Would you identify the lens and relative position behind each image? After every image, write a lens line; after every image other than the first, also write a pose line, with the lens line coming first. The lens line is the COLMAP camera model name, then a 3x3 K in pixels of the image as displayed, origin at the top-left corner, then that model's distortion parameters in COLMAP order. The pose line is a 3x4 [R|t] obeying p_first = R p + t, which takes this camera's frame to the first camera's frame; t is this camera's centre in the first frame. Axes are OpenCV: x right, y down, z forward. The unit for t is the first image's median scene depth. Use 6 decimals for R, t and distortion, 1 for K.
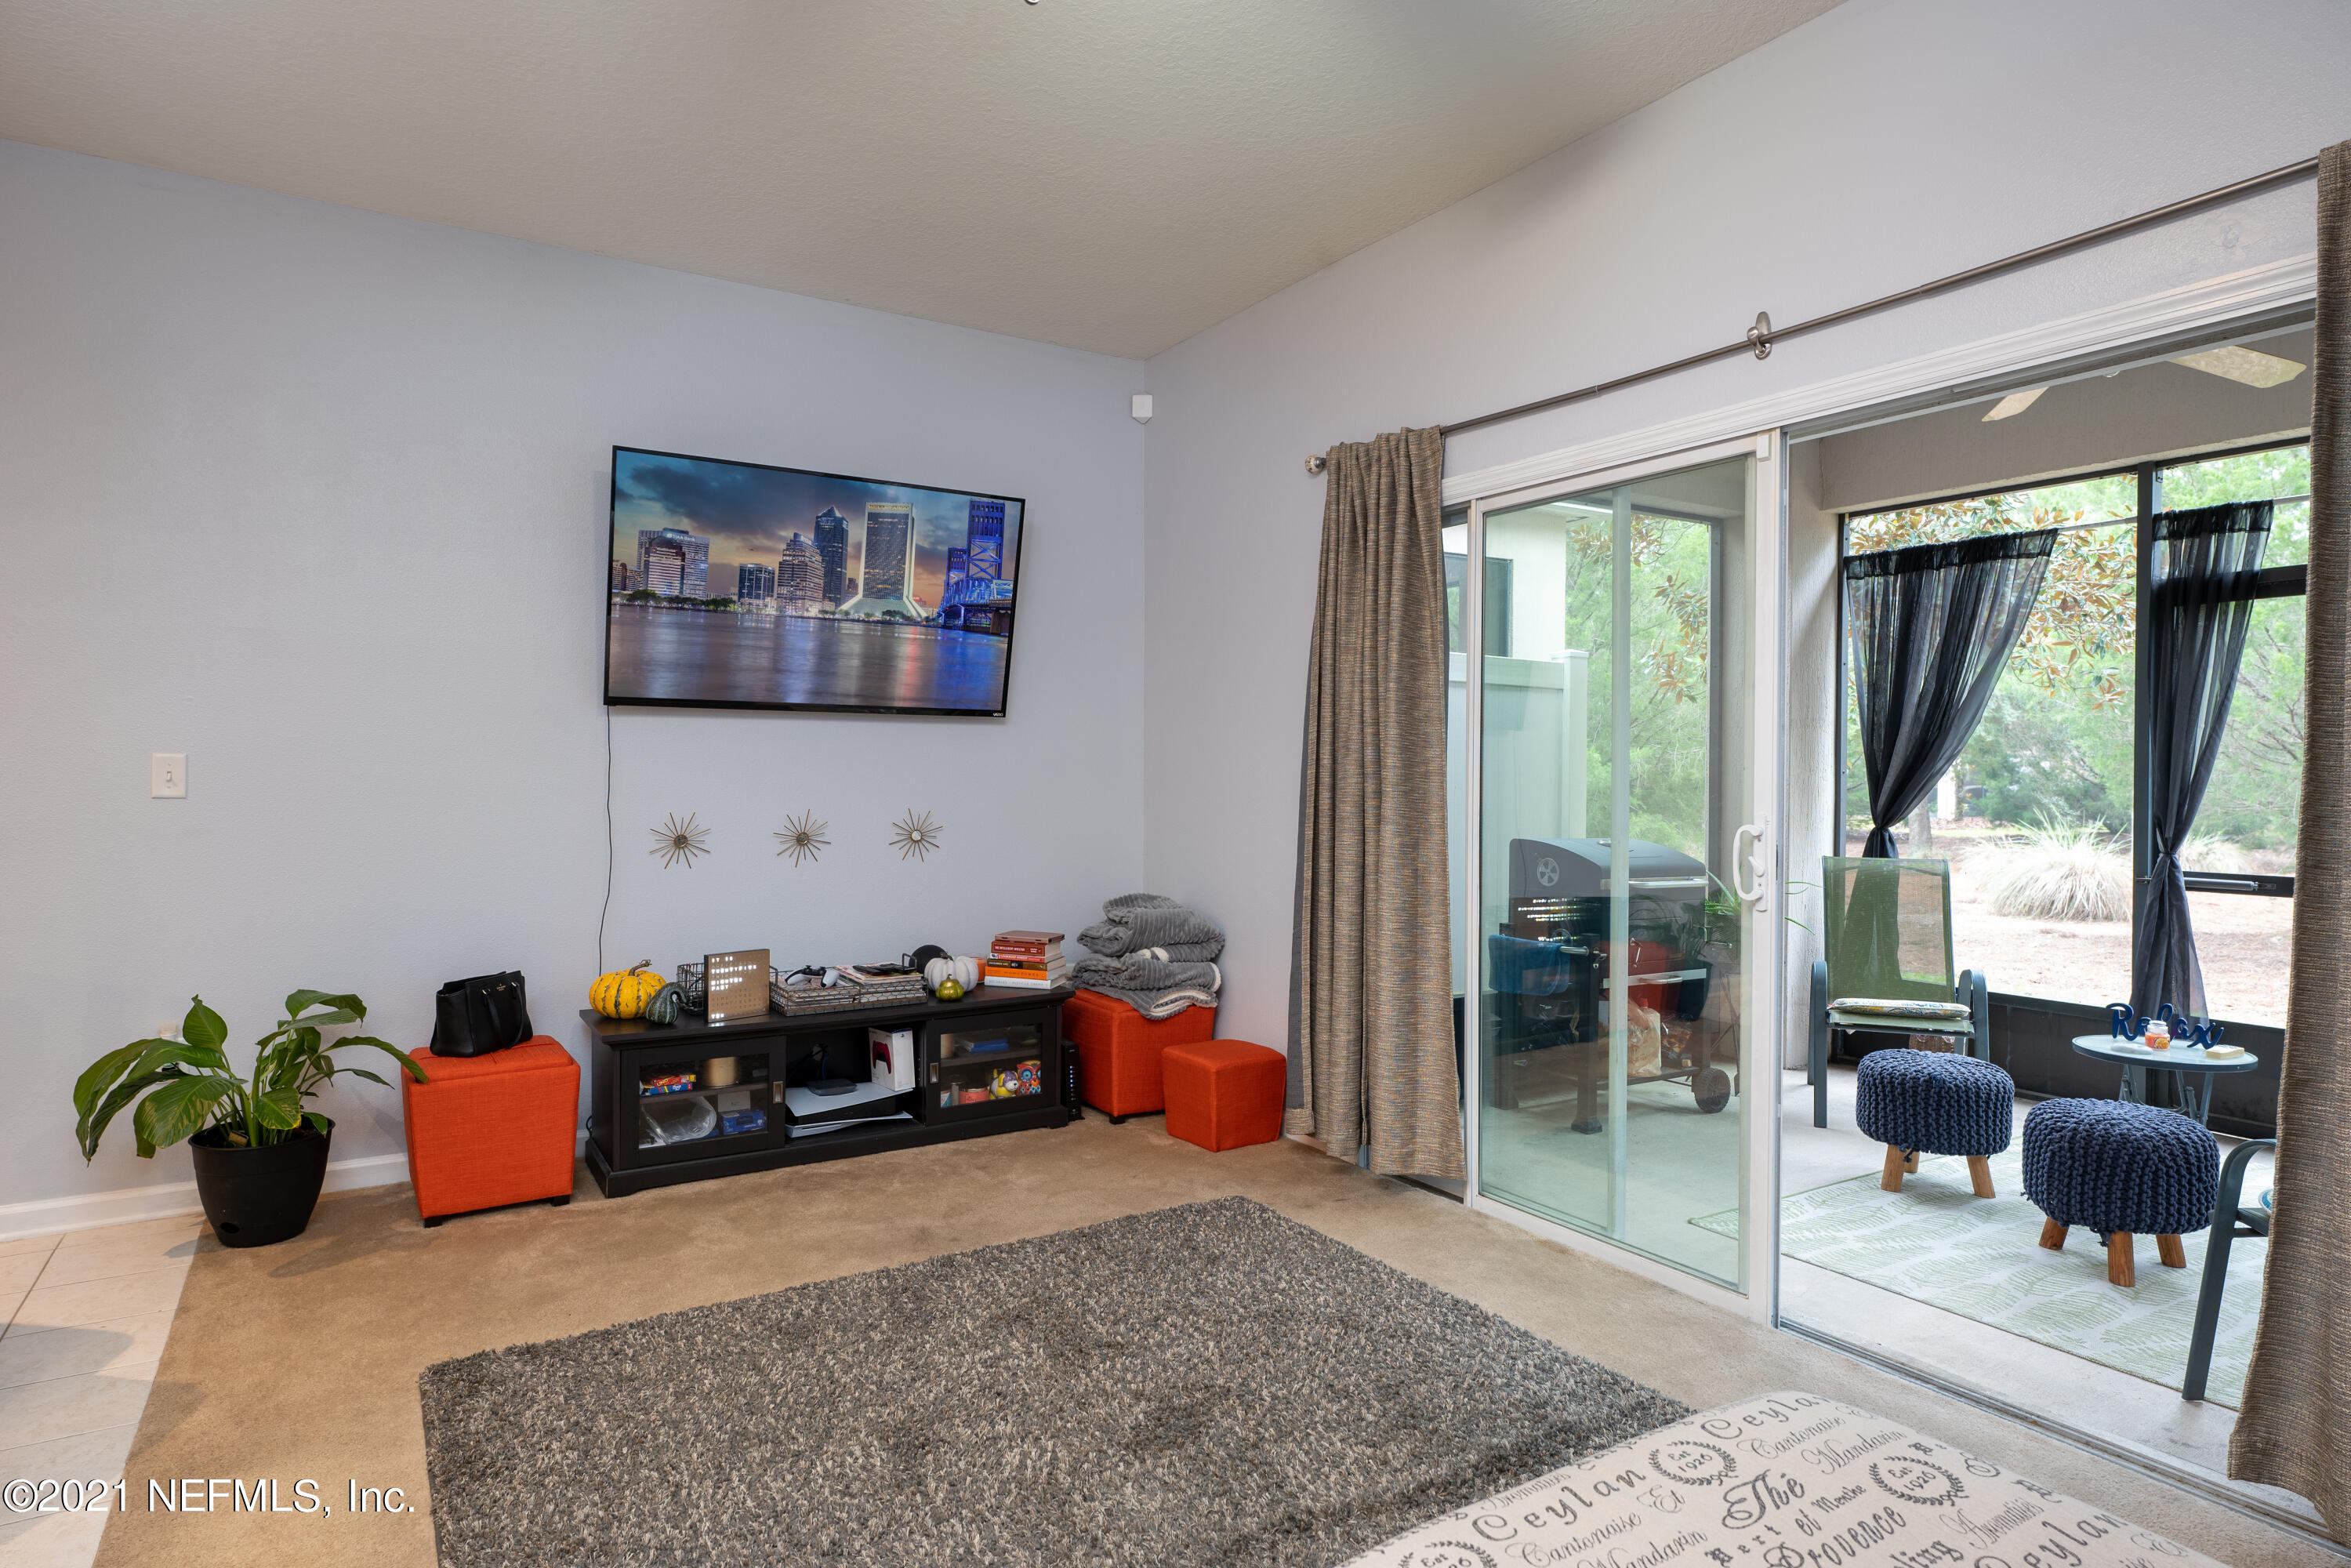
lens RADIAL K [[1321.8, 0, 1178.0], [0, 1321.8, 783.3], [0, 0, 1]] dist [-0.006810, -0.000561]
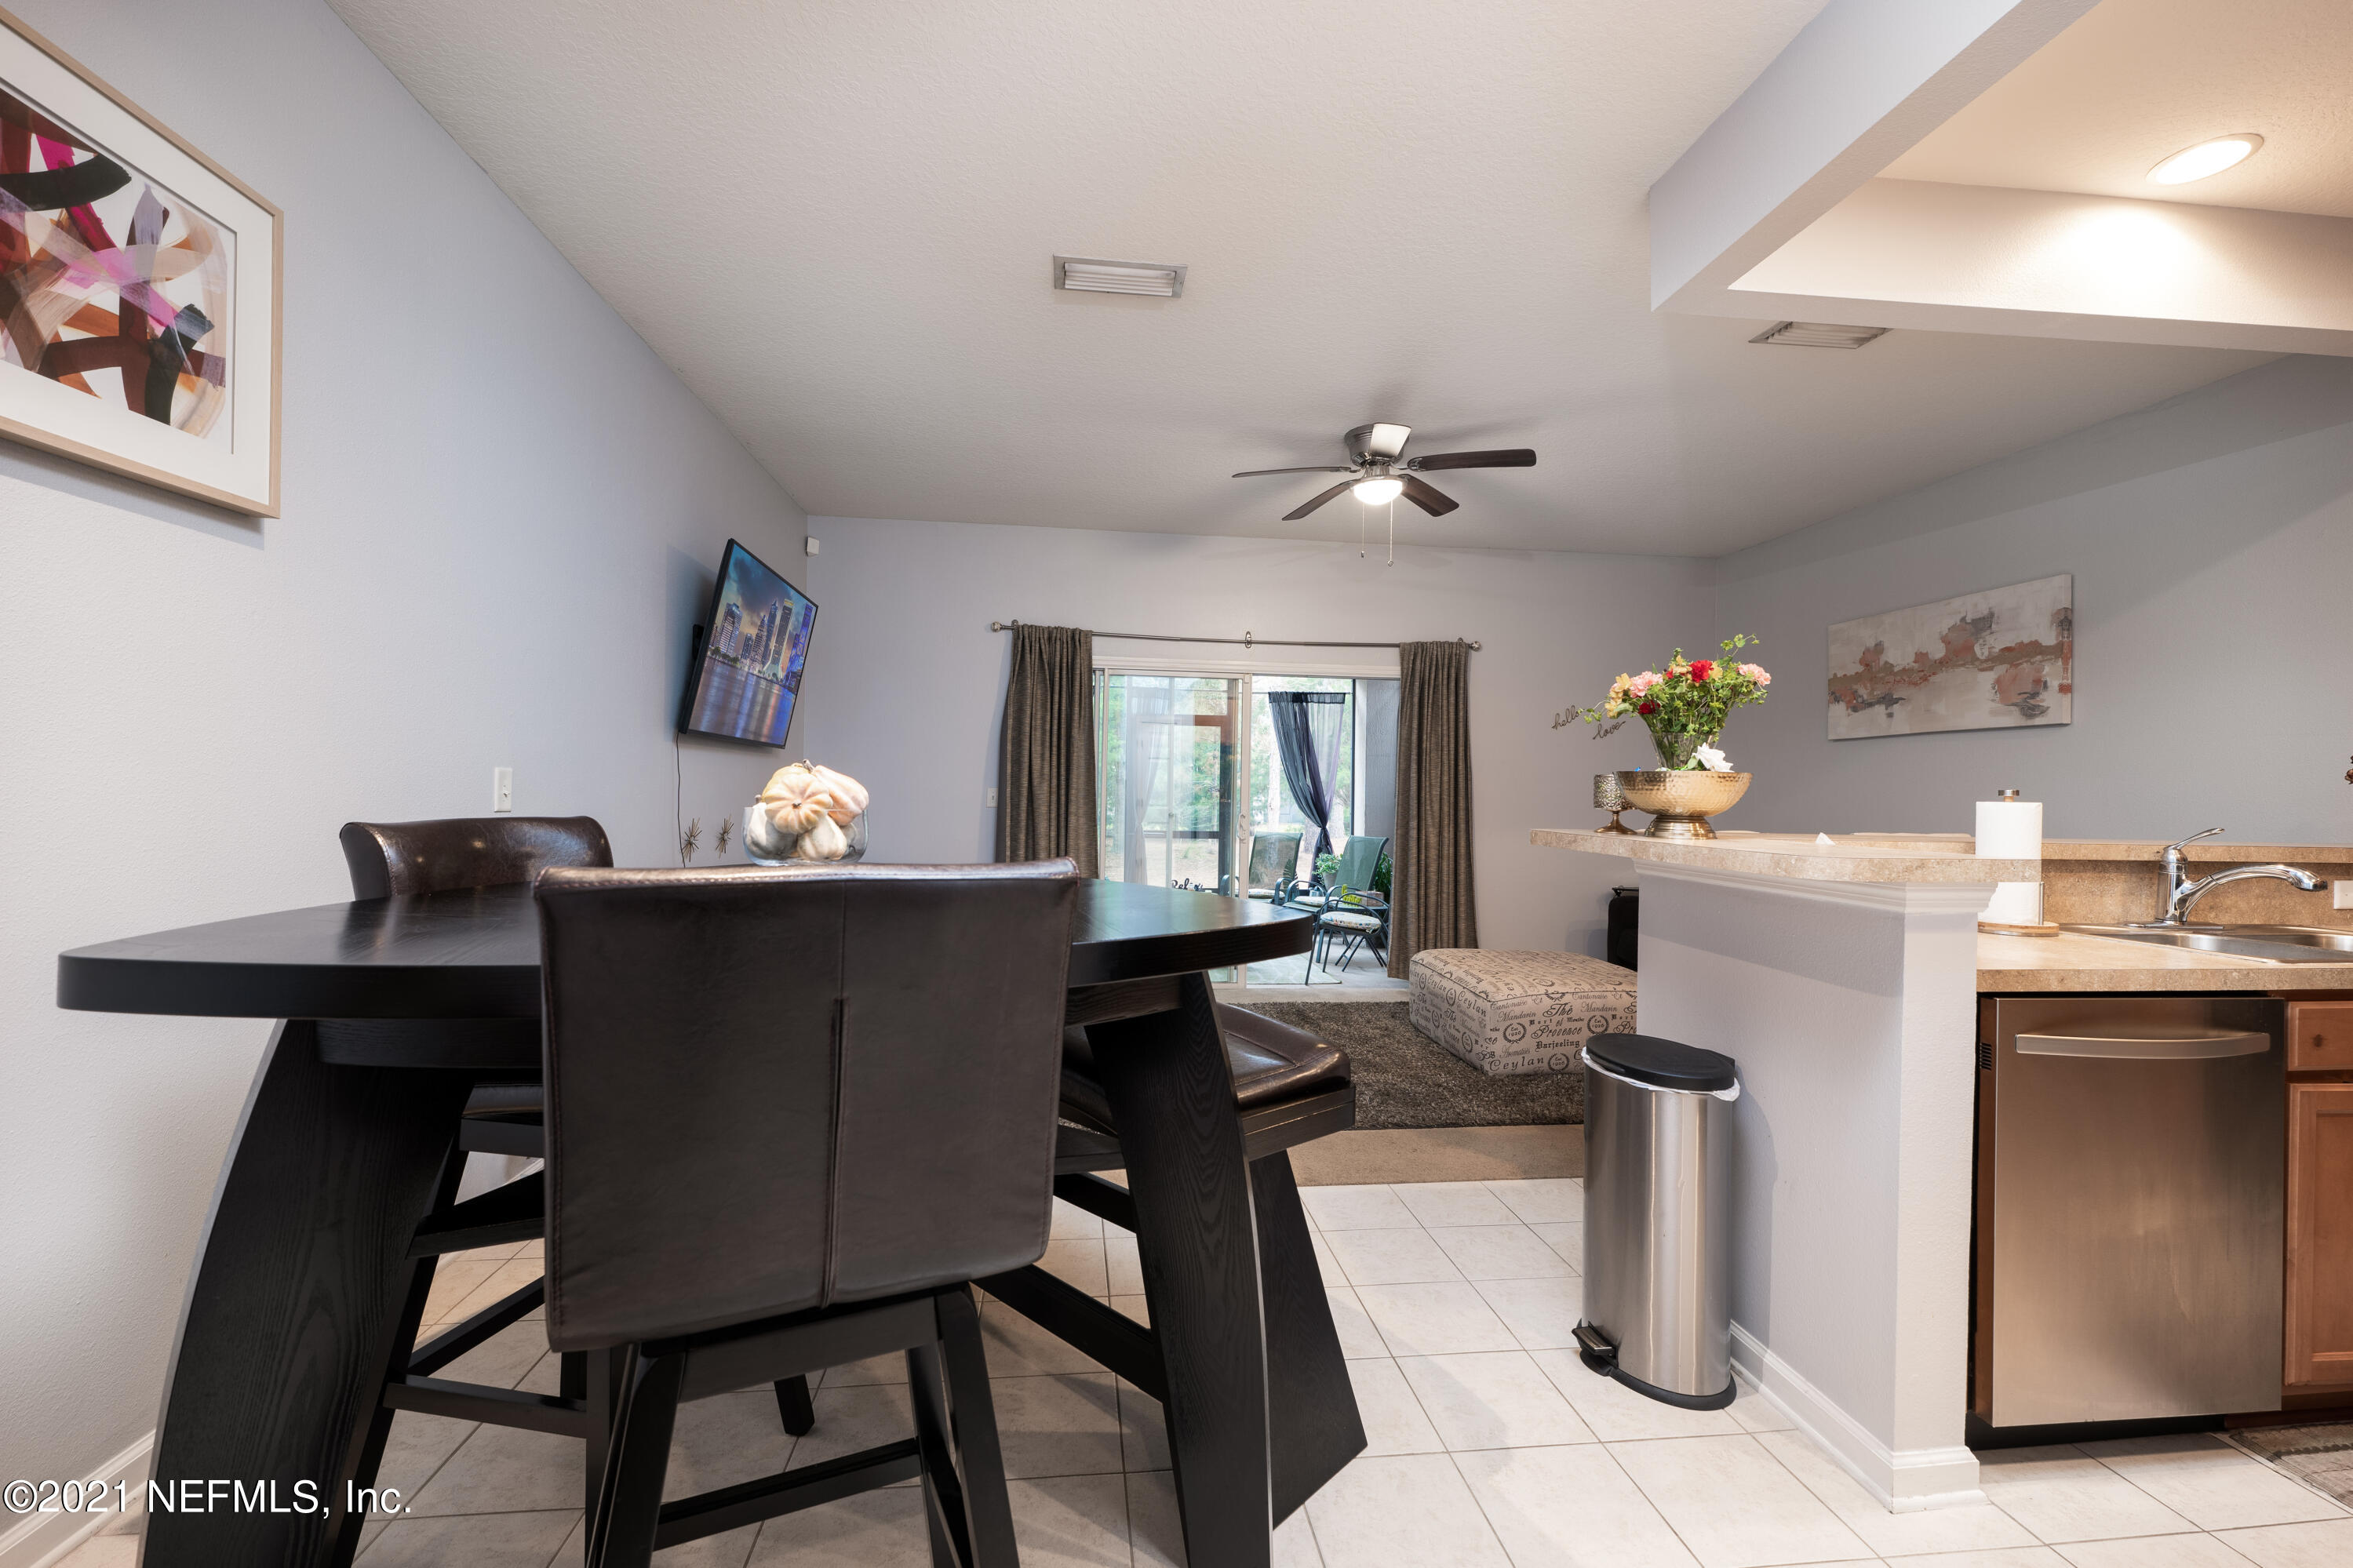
lens RADIAL K [[951.9, 0, 1177.0], [0, 951.9, 791.1], [0, 0, 1]] dist [0.000185, 0.000002]
pose [[0.437060, 0.008887, 0.899388, -1.048760], [-0.014698, 0.999888, -0.002738, -0.008897], [-0.899312, -0.012022, 0.437142, 0.184671]]
